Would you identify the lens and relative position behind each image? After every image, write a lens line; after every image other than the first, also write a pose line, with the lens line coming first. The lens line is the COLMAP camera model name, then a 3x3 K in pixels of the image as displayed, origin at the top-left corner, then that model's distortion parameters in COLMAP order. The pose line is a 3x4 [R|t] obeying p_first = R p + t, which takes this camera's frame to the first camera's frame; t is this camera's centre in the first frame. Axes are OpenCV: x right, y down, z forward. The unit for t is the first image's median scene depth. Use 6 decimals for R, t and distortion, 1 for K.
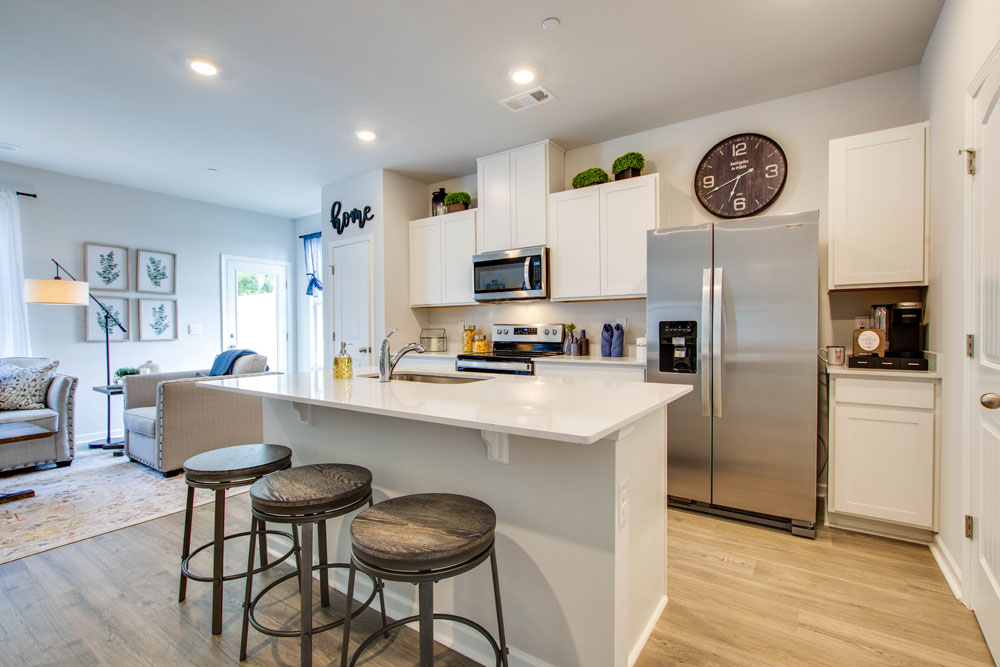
lens RADIAL K [[459.0, 0, 499.5], [0, 459.0, 337.4], [0, 0, 1]] dist [-0.010074, 0.000483]
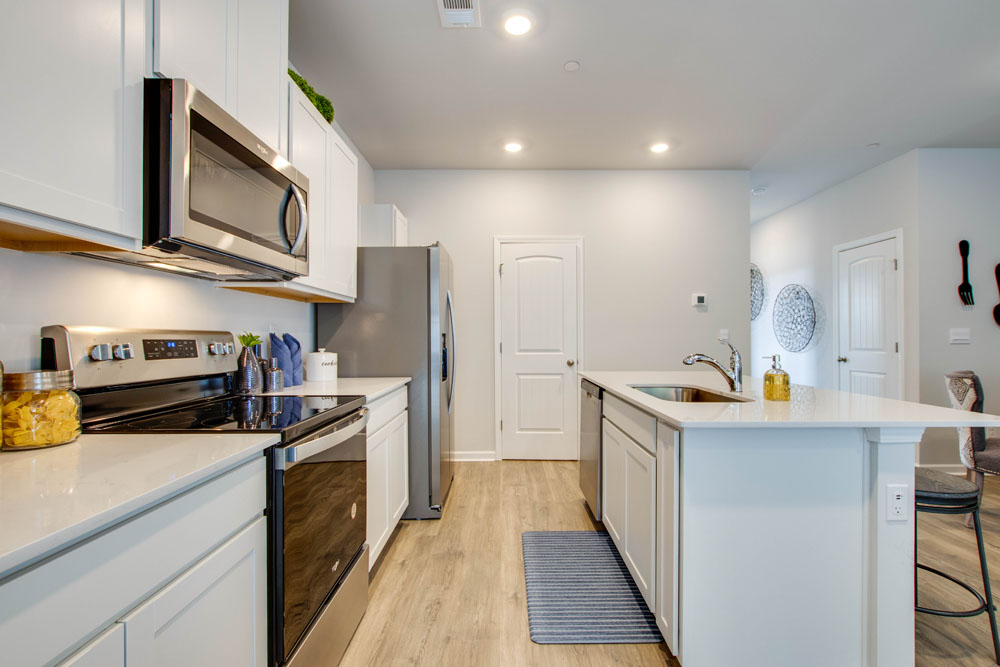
lens RADIAL K [[459.0, 0, 499.5], [0, 459.0, 337.4], [0, 0, 1]] dist [-0.010074, 0.000483]
pose [[-0.567543, 0.009447, 0.823289, -0.393489], [0.022048, 0.999750, 0.003727, -0.018771], [-0.823048, 0.020267, -0.567610, 1.009650]]
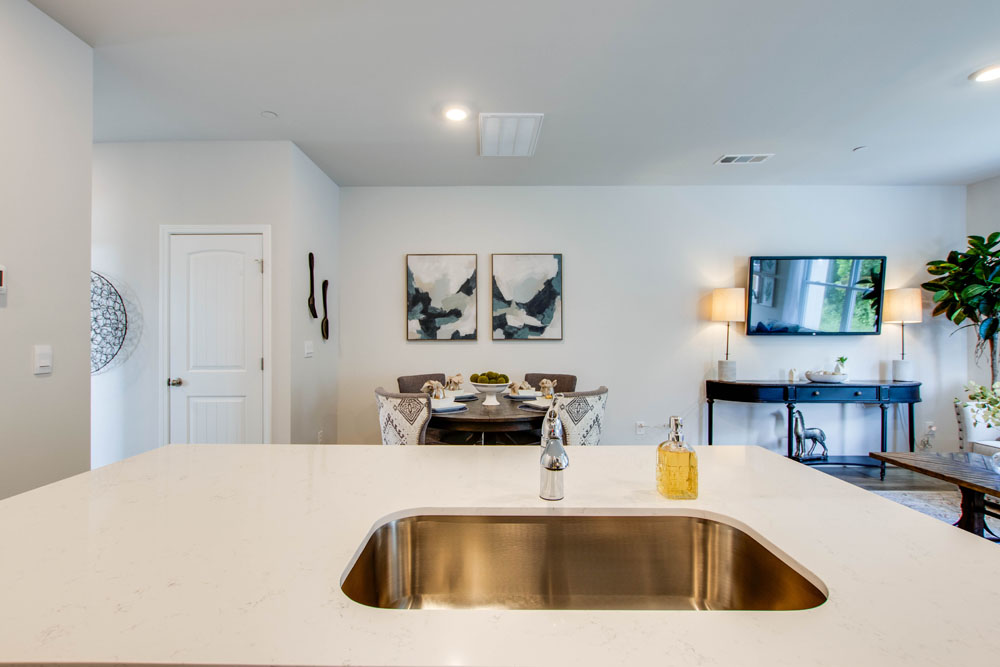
lens RADIAL K [[468.3, 0, 489.3], [0, 468.3, 332.2], [0, 0, 1]] dist [-0.002541, 0.000051]
pose [[-0.823727, 0.003493, -0.566976, 0.045768], [-0.004839, 0.999901, 0.013191, -0.044449], [0.566966, 0.013609, -0.823629, 0.705802]]
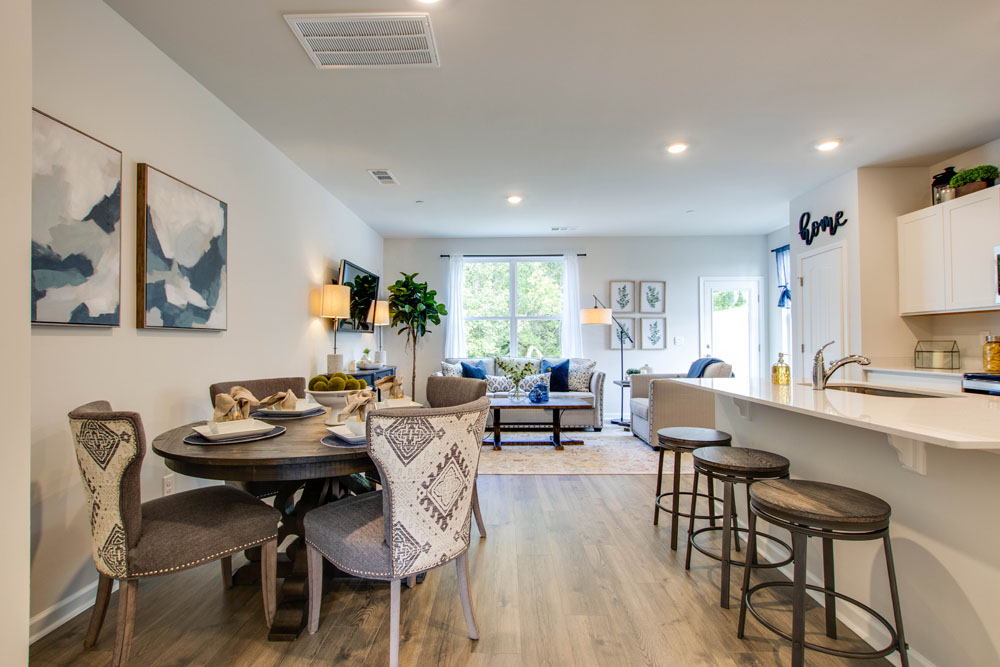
lens RADIAL K [[461.2, 0, 495.8], [0, 461.2, 334.9], [0, 0, 1]] dist [-0.001972, 0.000394]
pose [[0.553802, -0.009362, -0.832596, 0.120592], [-0.015375, 0.999651, -0.021467, 0.000759], [0.832506, 0.024689, 0.553465, -0.125245]]
